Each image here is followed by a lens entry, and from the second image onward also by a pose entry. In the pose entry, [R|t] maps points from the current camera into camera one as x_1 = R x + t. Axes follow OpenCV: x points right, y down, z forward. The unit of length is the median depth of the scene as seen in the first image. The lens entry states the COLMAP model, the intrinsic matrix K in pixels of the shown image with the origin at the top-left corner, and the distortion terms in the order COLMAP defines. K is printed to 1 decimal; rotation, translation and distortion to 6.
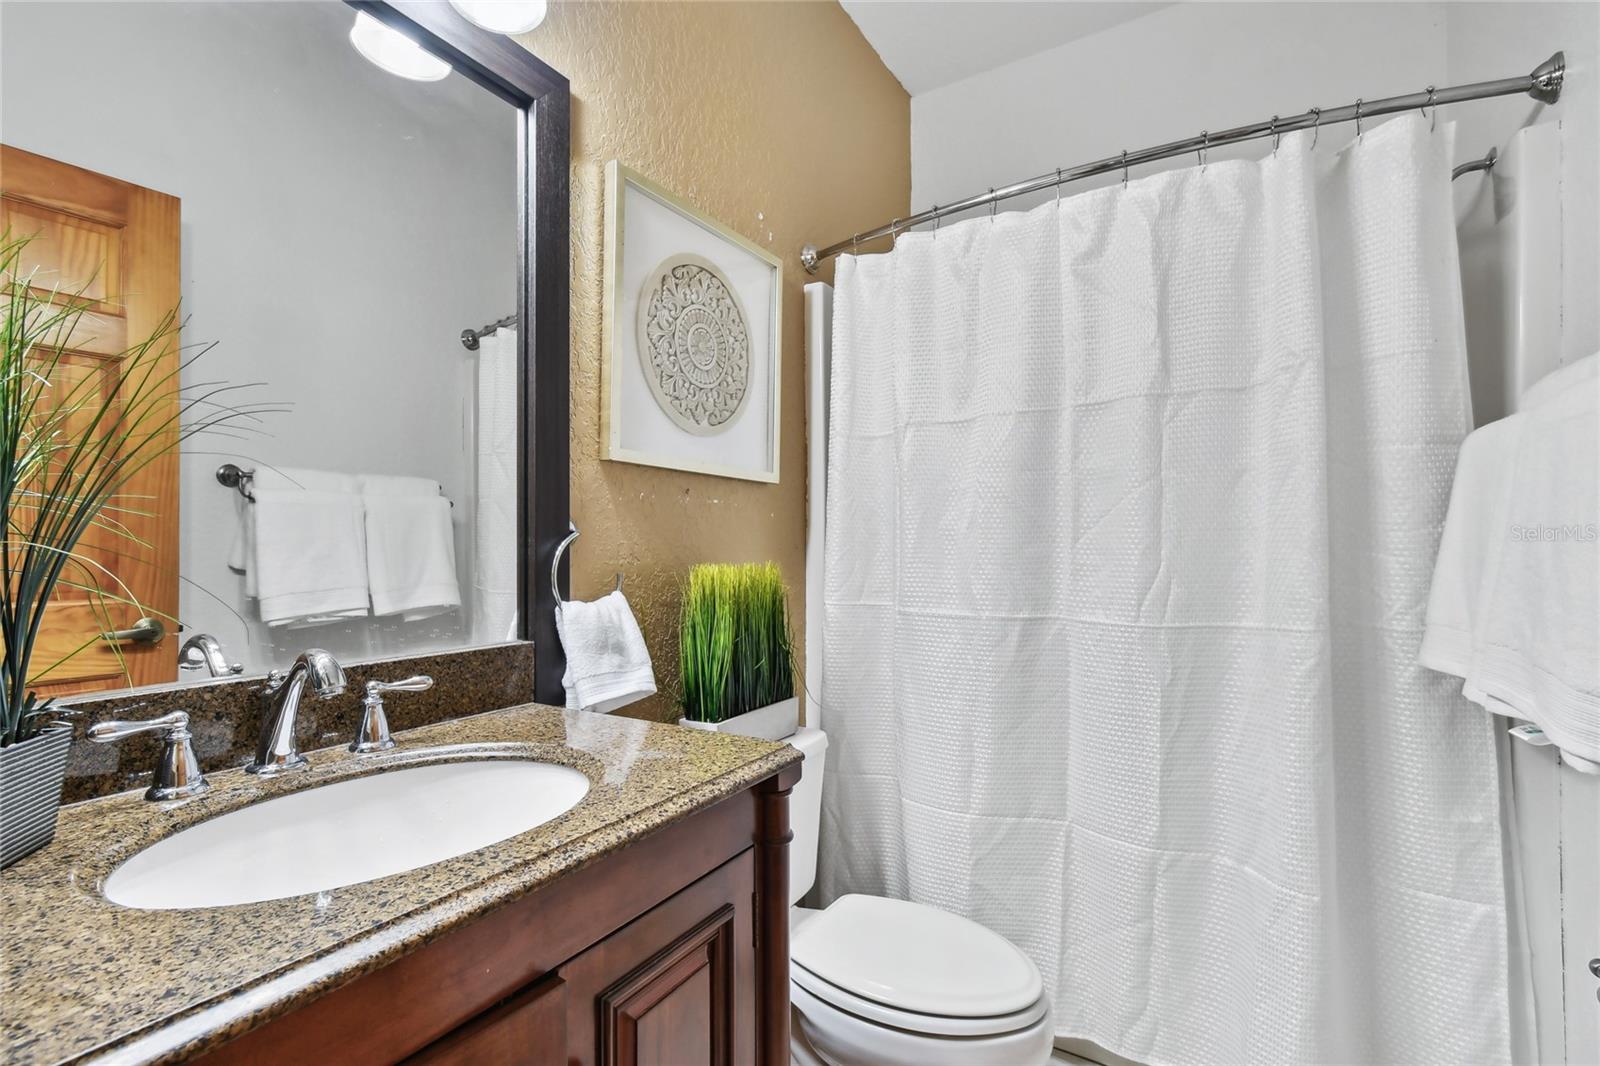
lens RADIAL K [[732.1, 0, 802.0], [0, 732.1, 543.6], [0, 0, 1]] dist [0.001241, 0.000052]
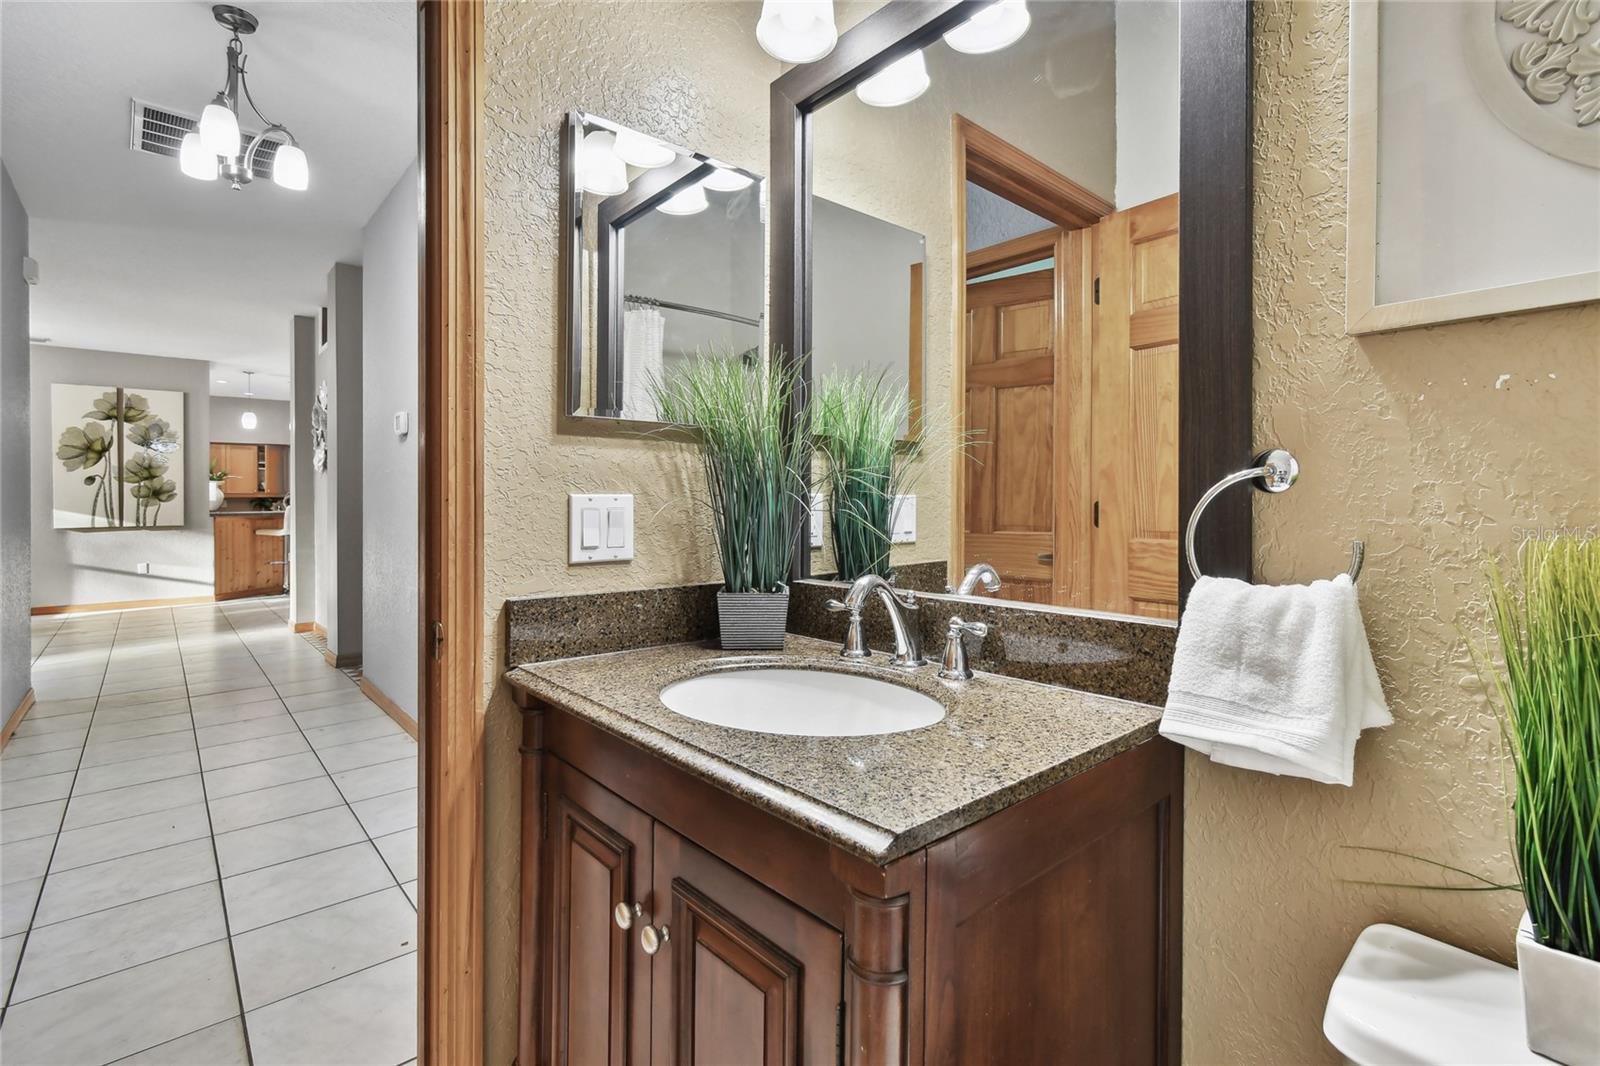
lens RADIAL K [[730.8, 0, 798.8], [0, 730.8, 504.1], [0, 0, 1]] dist [0.000432, 0.000147]
pose [[-0.314379, 0.002140, -0.949295, 0.701962], [0.016298, 0.999862, -0.003143, 0.011526], [0.949158, -0.016459, -0.314371, 1.382038]]
